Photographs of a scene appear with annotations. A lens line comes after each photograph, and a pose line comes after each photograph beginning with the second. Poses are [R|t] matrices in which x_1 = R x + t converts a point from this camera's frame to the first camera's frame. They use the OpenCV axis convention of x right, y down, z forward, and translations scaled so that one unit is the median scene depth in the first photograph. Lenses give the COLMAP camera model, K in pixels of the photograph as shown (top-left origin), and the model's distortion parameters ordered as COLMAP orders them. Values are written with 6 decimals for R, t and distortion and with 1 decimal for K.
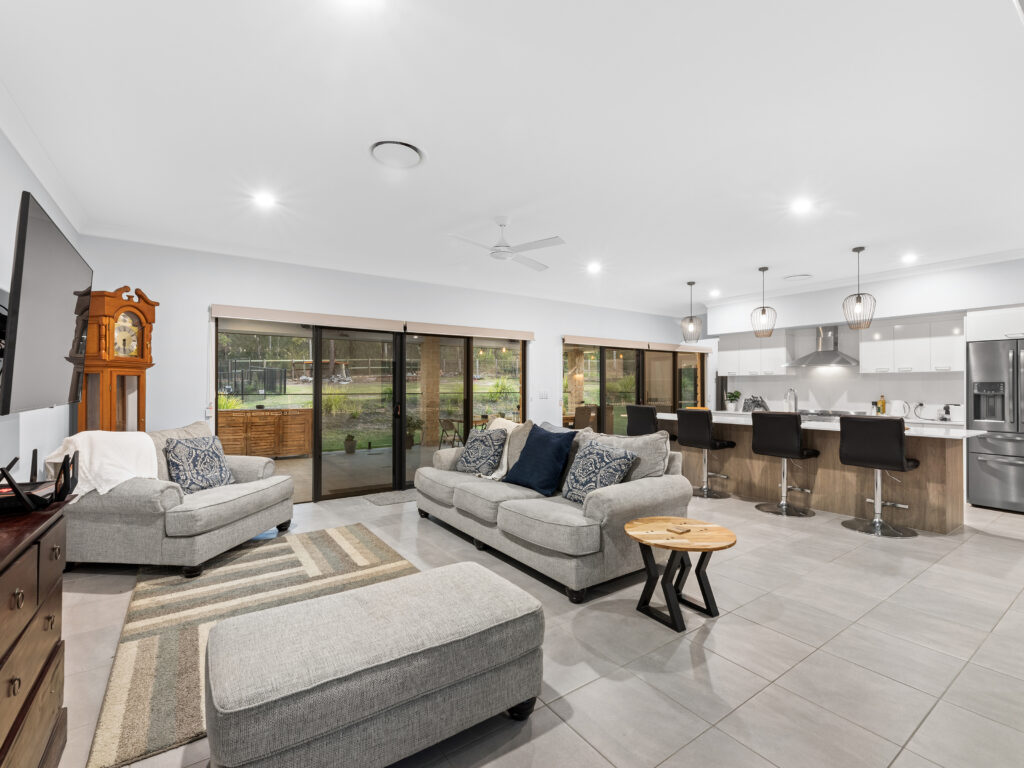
lens RADIAL K [[461.5, 0, 504.9], [0, 461.5, 383.5], [0, 0, 1]] dist [-0.003524, 0.000872]
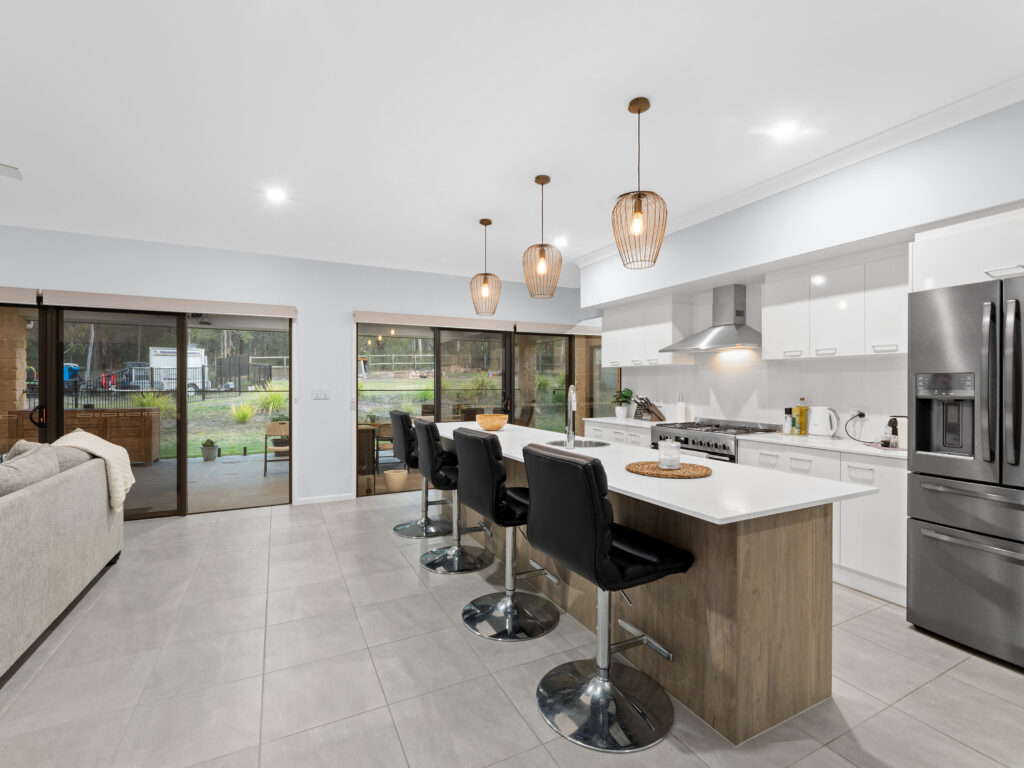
lens RADIAL K [[461.5, 0, 508.8], [0, 461.5, 383.2], [0, 0, 1]] dist [-0.003524, 0.000872]
pose [[0.990787, -0.000540, -0.135430, 0.619777], [0.001570, 0.999971, 0.007492, 0.003072], [0.135422, -0.007636, 0.990759, 0.434493]]
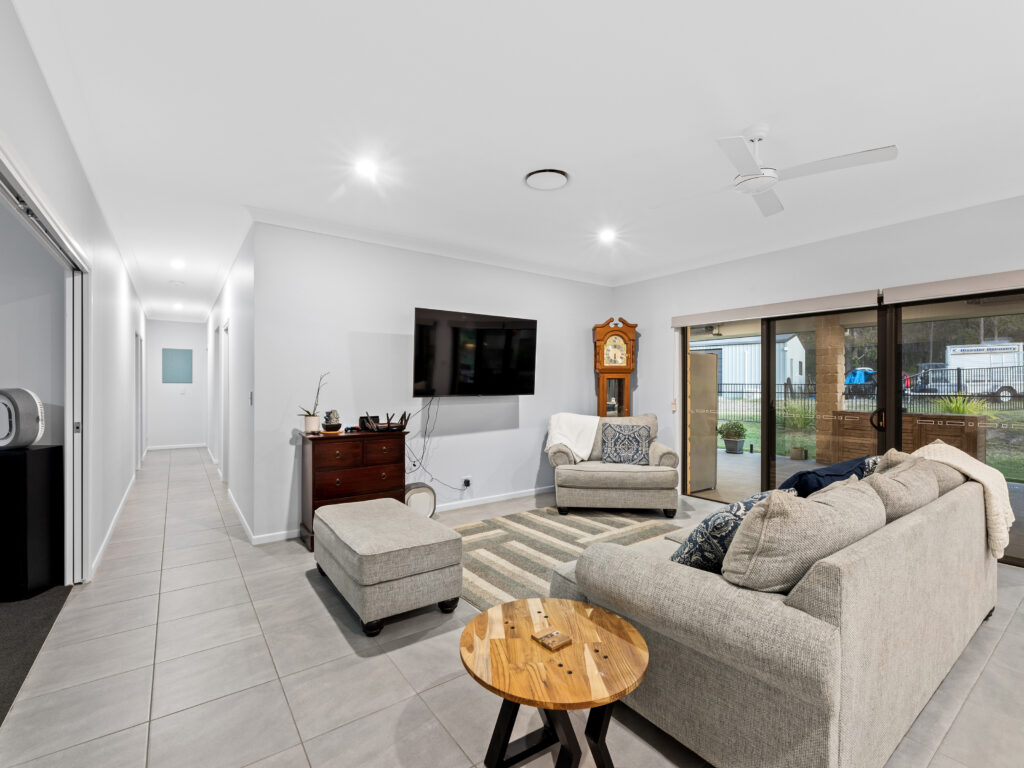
lens RADIAL K [[461.5, 0, 513.5], [0, 461.5, 385.5], [0, 0, 1]] dist [-0.003524, 0.000872]
pose [[0.030693, -0.001796, -0.999527, 0.472414], [0.007646, 0.999970, -0.001562, 0.003543], [0.999500, -0.007595, 0.030706, 0.471398]]
